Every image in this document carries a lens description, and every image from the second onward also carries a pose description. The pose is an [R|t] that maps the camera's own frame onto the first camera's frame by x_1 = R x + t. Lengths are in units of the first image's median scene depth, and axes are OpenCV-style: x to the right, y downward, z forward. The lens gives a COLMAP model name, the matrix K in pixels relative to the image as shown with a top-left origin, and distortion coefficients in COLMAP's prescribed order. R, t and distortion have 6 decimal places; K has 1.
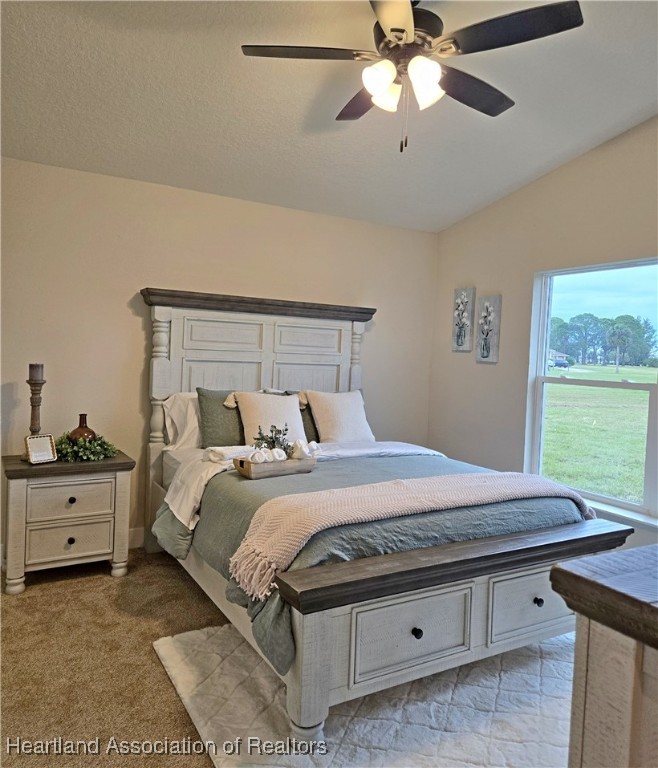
lens RADIAL K [[580.3, 0, 327.8], [0, 580.3, 382.8], [0, 0, 1]] dist [0.041090, -0.014055]
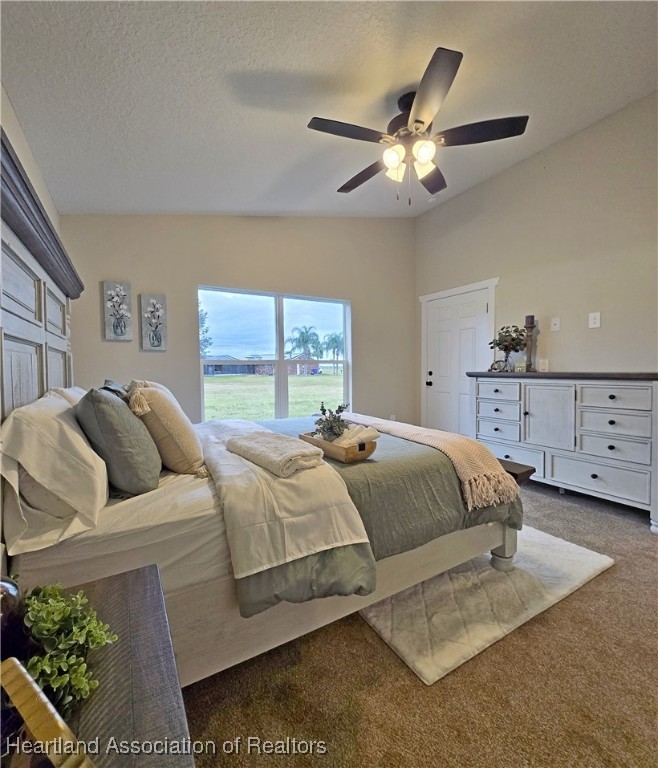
lens RADIAL K [[342.5, 0, 326.5], [0, 342.5, 381.1], [0, 0, 1]] dist [0.003992, -0.004129]
pose [[-0.000922, -0.080472, 0.996756, -0.430218], [0.057489, 0.995104, 0.080391, -0.009414], [-0.998346, 0.057377, 0.003709, 0.652335]]
